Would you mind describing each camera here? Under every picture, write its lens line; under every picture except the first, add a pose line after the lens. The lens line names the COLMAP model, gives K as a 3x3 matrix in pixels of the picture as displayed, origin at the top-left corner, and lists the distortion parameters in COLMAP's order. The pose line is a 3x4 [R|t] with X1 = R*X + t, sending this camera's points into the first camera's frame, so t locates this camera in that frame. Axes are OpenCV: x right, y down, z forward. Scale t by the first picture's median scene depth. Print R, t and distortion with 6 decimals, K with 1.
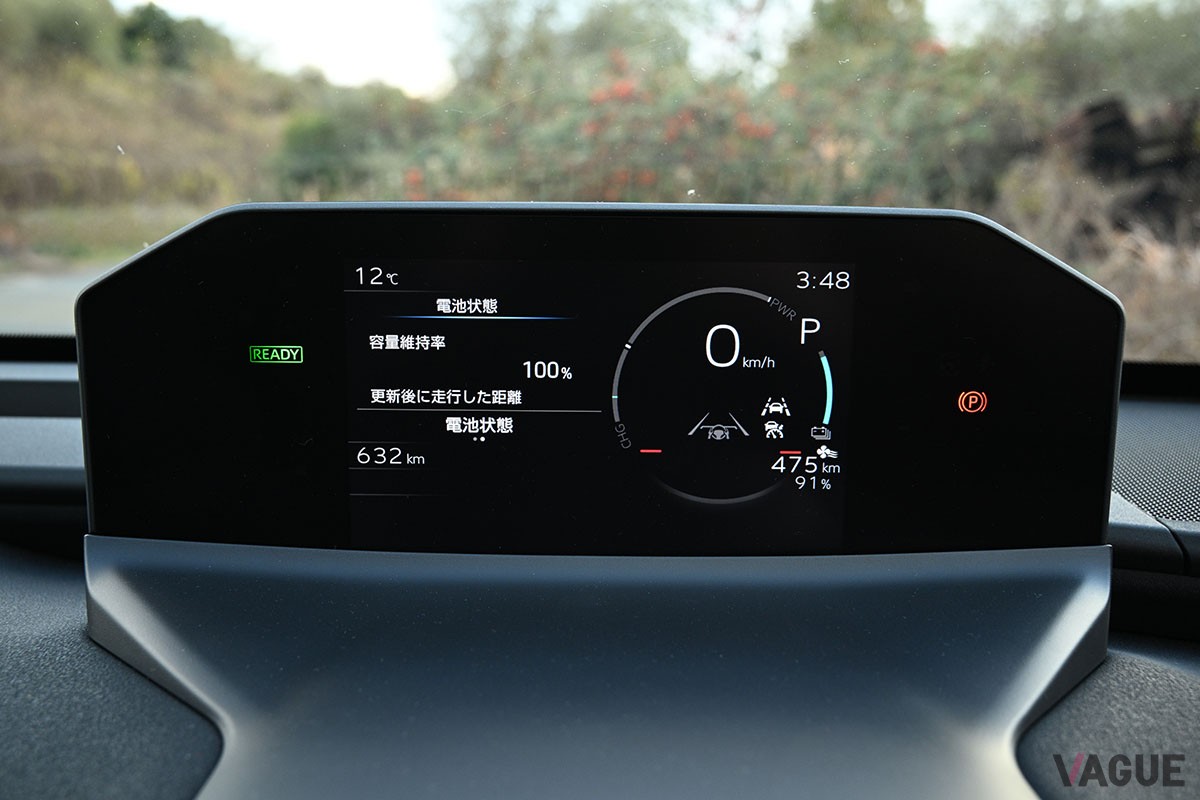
lens RADIAL K [[1129.3, 0, 595.8], [0, 1129.3, 407.1], [0, 0, 1]] dist [0.000806, 0.000000]
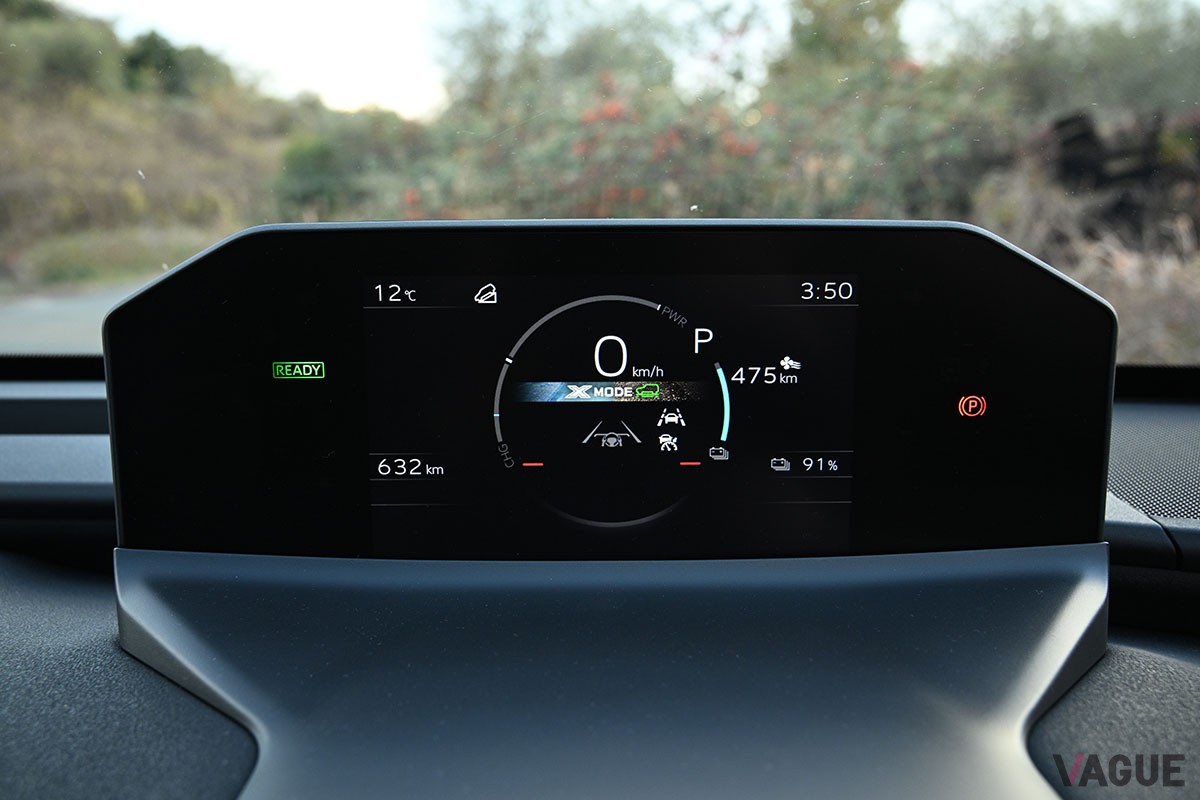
lens RADIAL K [[1090.9, 0, 596.6], [0, 1090.9, 408.2], [0, 0, 1]] dist [0.004966, -0.017101]
pose [[0.999859, -0.014896, 0.007746, -0.018664], [0.014954, 0.999860, -0.007503, -0.000385], [-0.007634, 0.007618, 0.999942, 0.001821]]
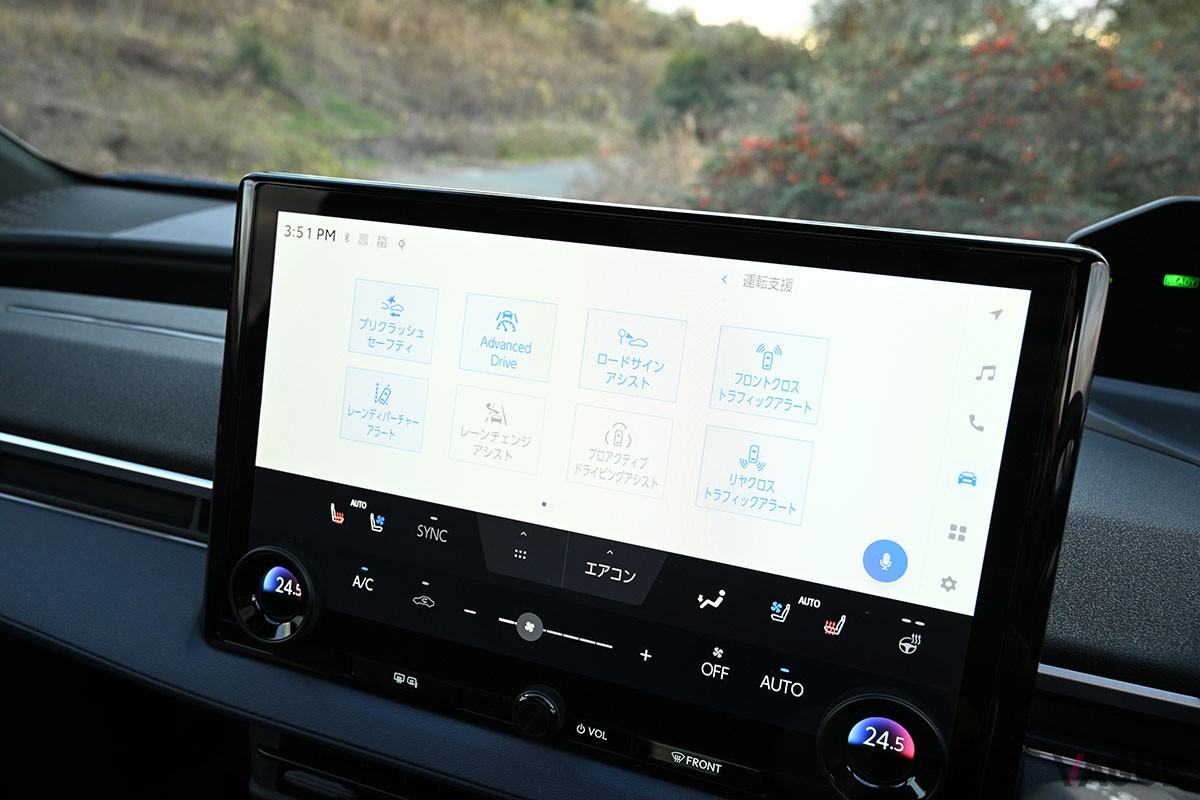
lens RADIAL K [[938.4, 0, 591.9], [0, 938.4, 406.3], [0, 0, 1]] dist [-0.011131, 0.007130]
pose [[0.947787, 0.136484, -0.288221, -0.729184], [-0.104220, 0.986726, 0.124537, 0.063198], [0.301393, -0.087997, 0.949431, -0.723677]]
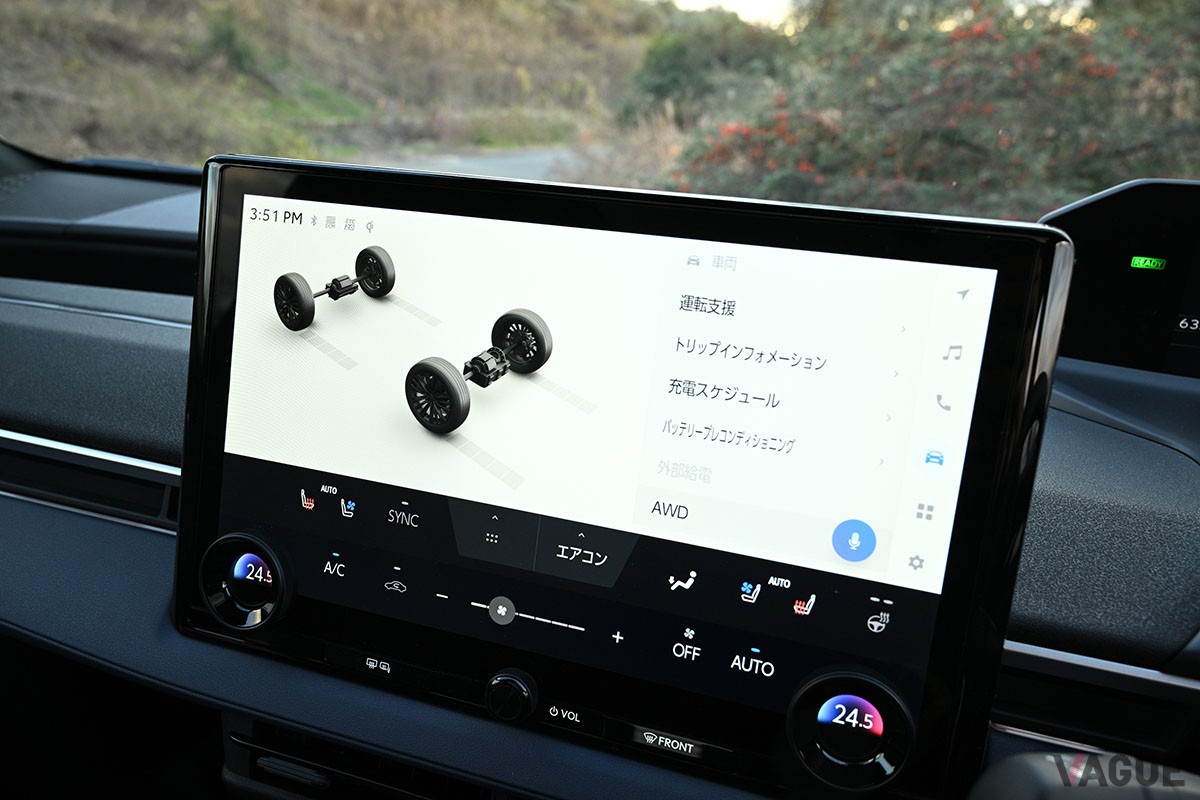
lens RADIAL K [[938.4, 0, 594.7], [0, 938.4, 409.9], [0, 0, 1]] dist [-0.011131, 0.007130]
pose [[0.955016, 0.134641, -0.264228, -0.716568], [-0.100575, 0.985239, 0.138526, 0.068362], [0.278978, -0.105719, 0.954460, -0.718148]]
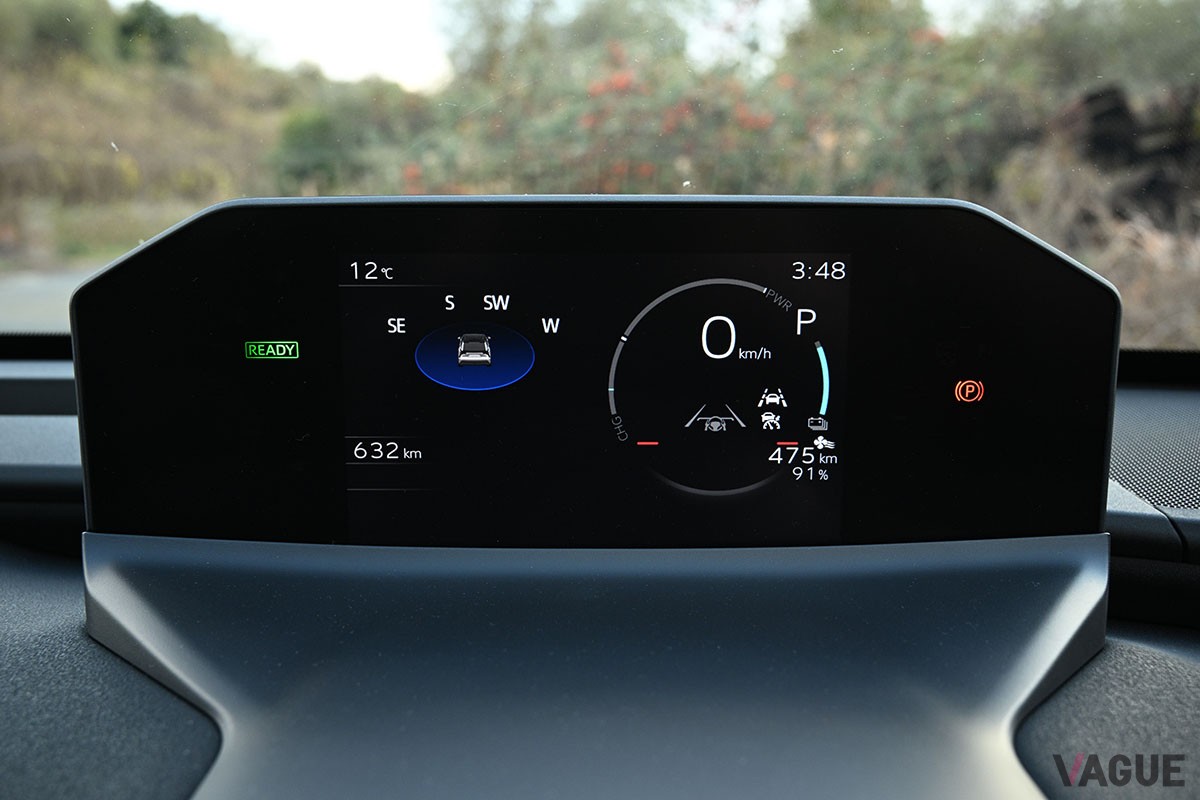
lens RADIAL K [[1129.3, 0, 595.5], [0, 1129.3, 408.4], [0, 0, 1]] dist [0.000806, 0.000000]
pose [[0.999955, -0.009401, -0.001000, 0.003829], [0.009408, 0.999930, 0.007219, 0.000444], [0.000932, -0.007228, 0.999973, 0.000715]]
